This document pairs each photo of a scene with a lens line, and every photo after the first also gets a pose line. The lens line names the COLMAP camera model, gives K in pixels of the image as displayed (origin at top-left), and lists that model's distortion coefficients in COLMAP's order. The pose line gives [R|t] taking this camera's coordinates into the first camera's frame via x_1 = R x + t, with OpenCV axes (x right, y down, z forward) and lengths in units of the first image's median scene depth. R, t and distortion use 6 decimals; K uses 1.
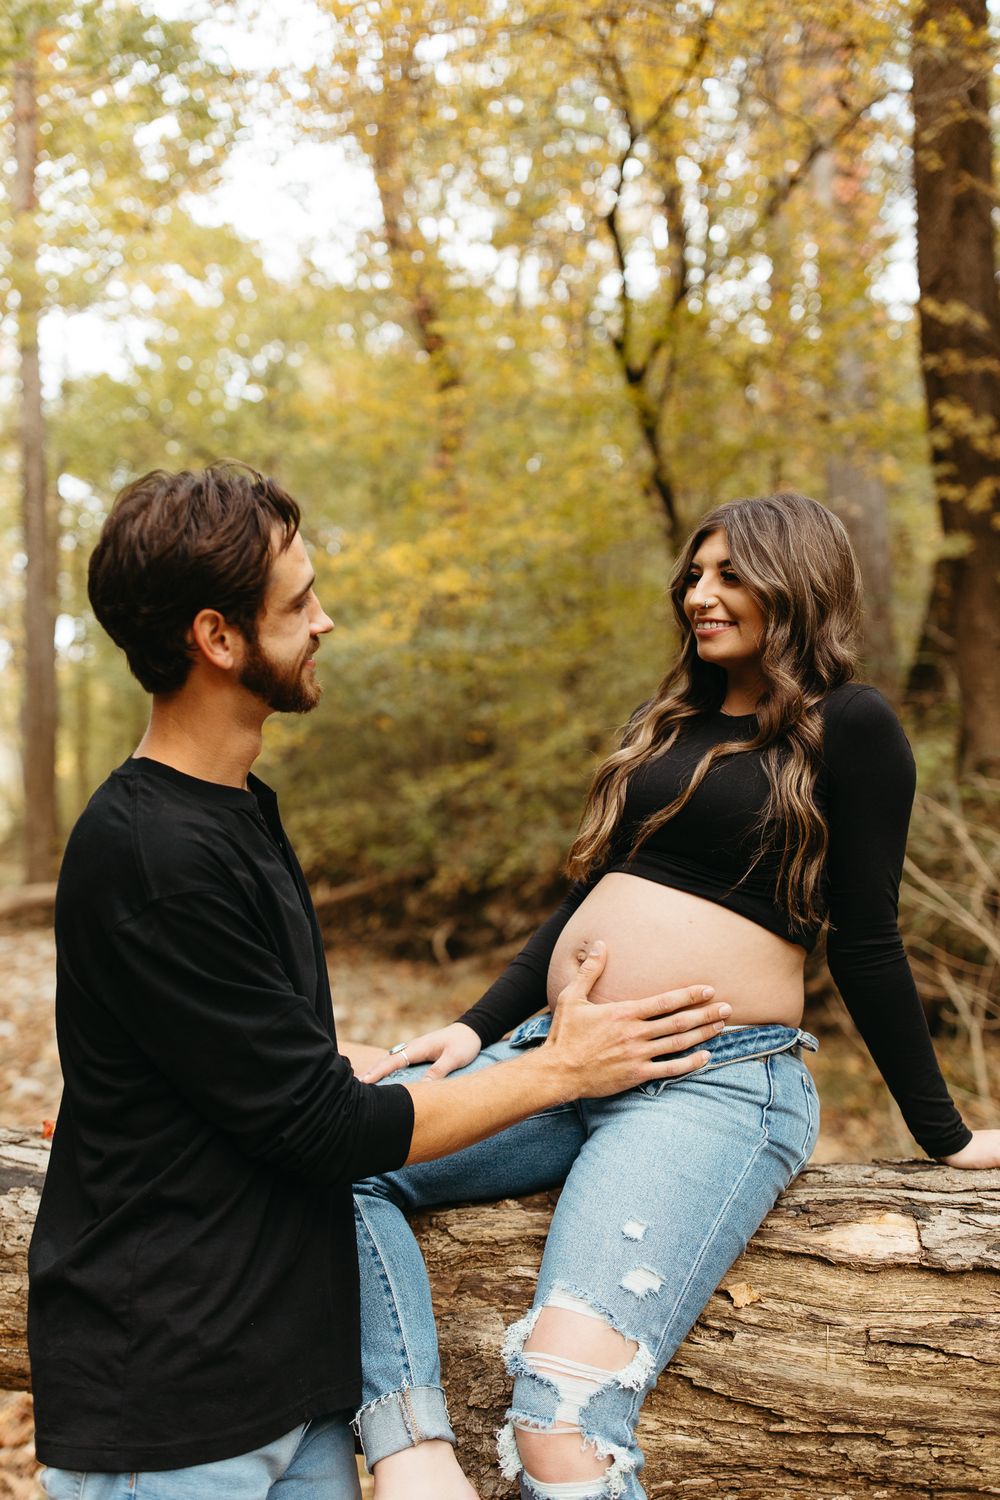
lens RADIAL K [[1429.8, 0, 498.3], [0, 1429.8, 745.6], [0, 0, 1]] dist [0.011664, -0.010227]
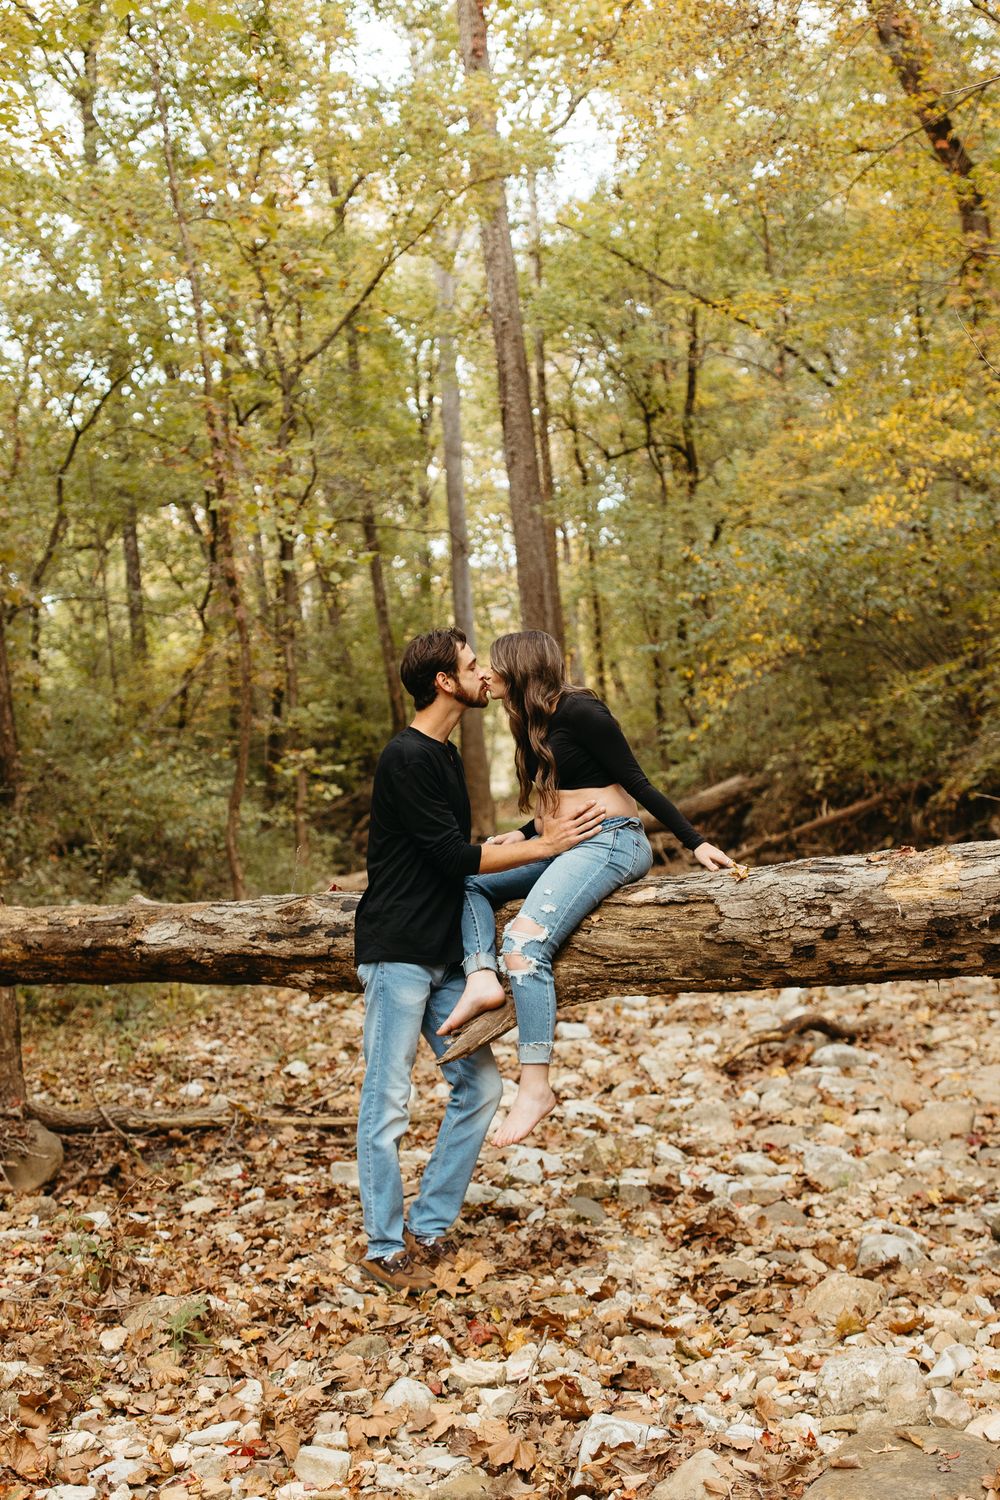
lens RADIAL K [[2000.4, 0, 502.6], [0, 2000.4, 748.2], [0, 0, 1]] dist [0.022645, -0.014300]
pose [[0.933043, -0.067971, -0.353286, 1.277113], [0.088572, 0.995164, 0.042457, -0.102101], [0.348691, -0.070905, 0.934552, -2.399220]]
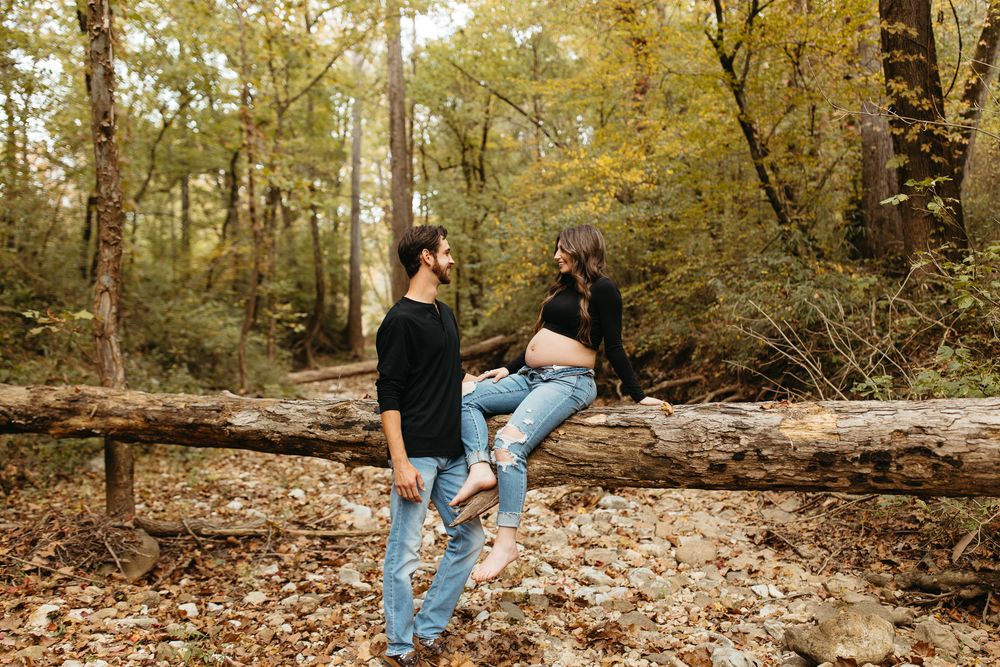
lens RADIAL K [[955.2, 0, 498.5], [0, 955.2, 334.0], [0, 0, 1]] dist [0.013062, -0.007584]
pose [[0.977620, 0.008387, -0.210214, 0.522079], [0.005838, 0.997739, 0.066959, -0.064151], [0.210300, -0.066688, 0.975360, -1.515924]]
